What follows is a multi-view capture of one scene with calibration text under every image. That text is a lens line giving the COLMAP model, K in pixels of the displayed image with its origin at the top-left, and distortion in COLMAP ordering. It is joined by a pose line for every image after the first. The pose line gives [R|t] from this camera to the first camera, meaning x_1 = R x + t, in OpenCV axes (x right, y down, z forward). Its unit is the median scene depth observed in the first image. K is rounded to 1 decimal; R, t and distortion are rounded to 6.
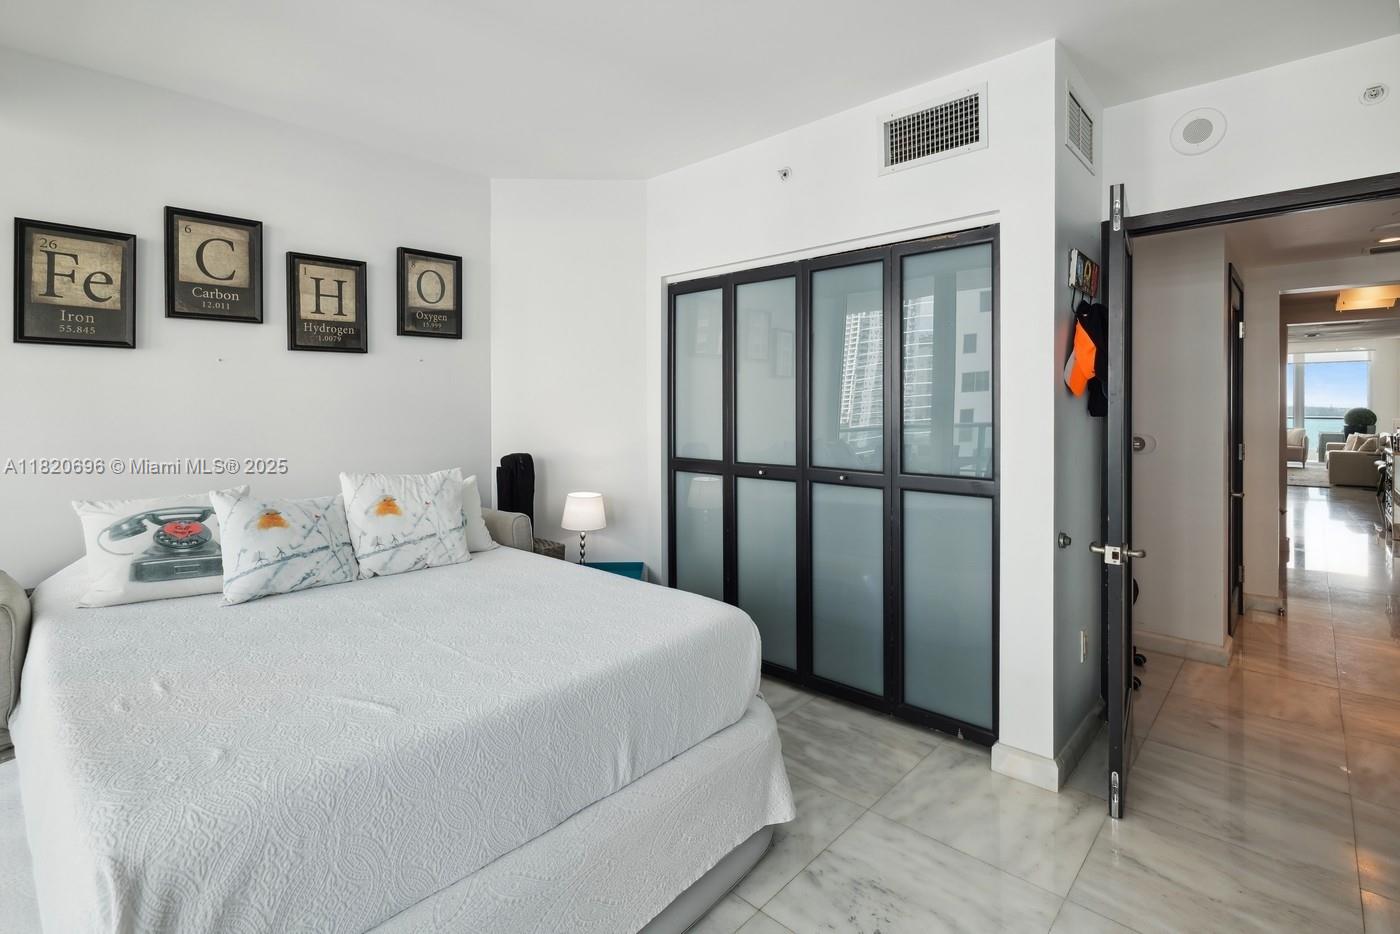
lens RADIAL K [[664.2, 0, 699.4], [0, 664.2, 405.4], [0, 0, 1]] dist [-0.001608, -0.000602]
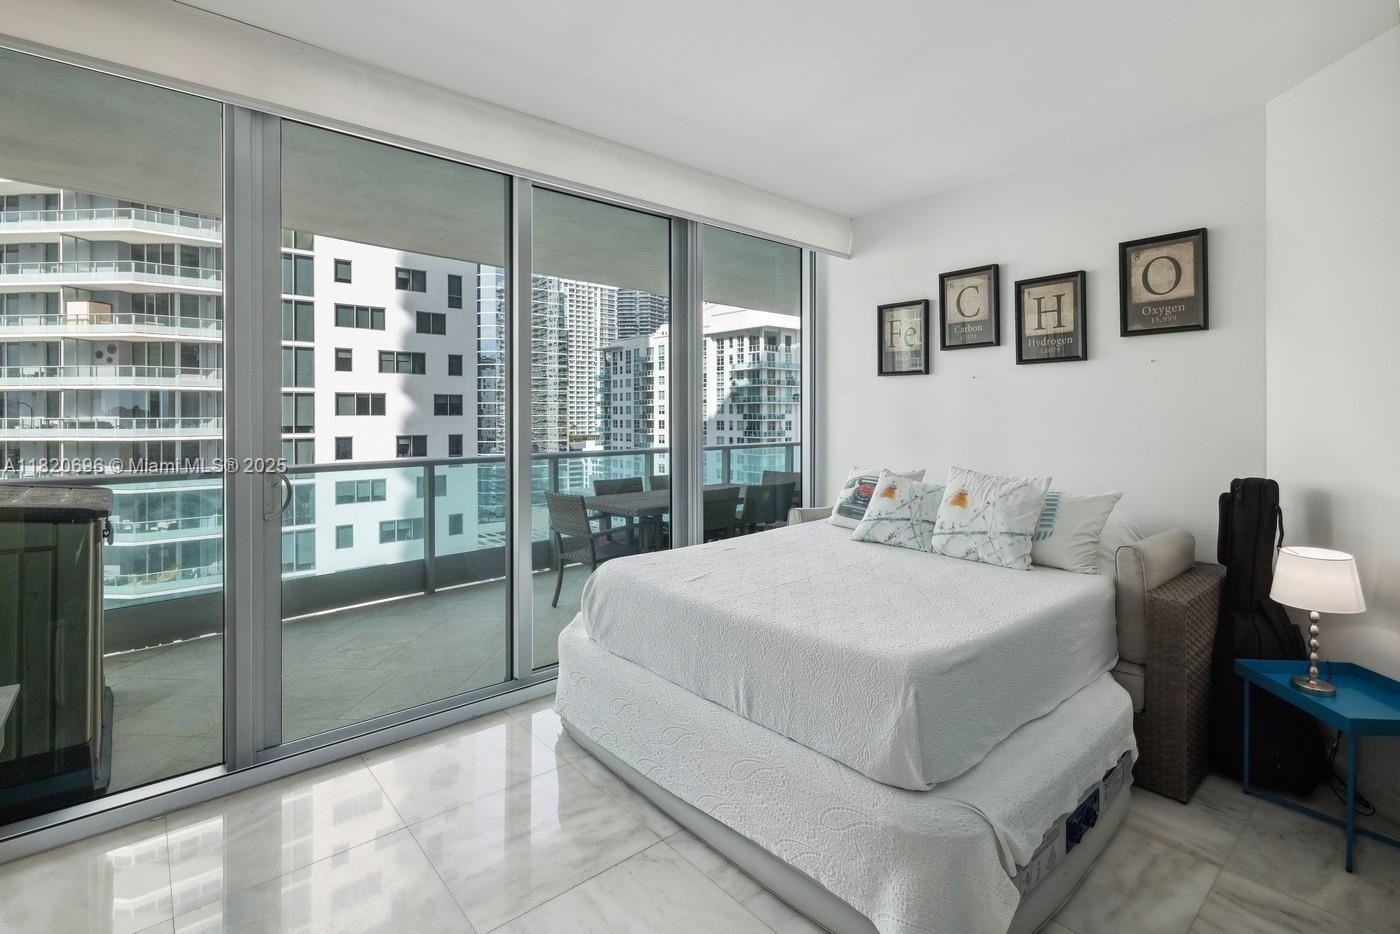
lens RADIAL K [[654.7, 0, 694.7], [0, 654.7, 415.7], [0, 0, 1]] dist [-0.000681, -0.000152]
pose [[-0.123843, 0.007607, -0.992273, 0.591934], [0.002455, 0.999970, 0.007360, -0.002401], [0.992299, -0.001525, -0.123858, 0.560092]]
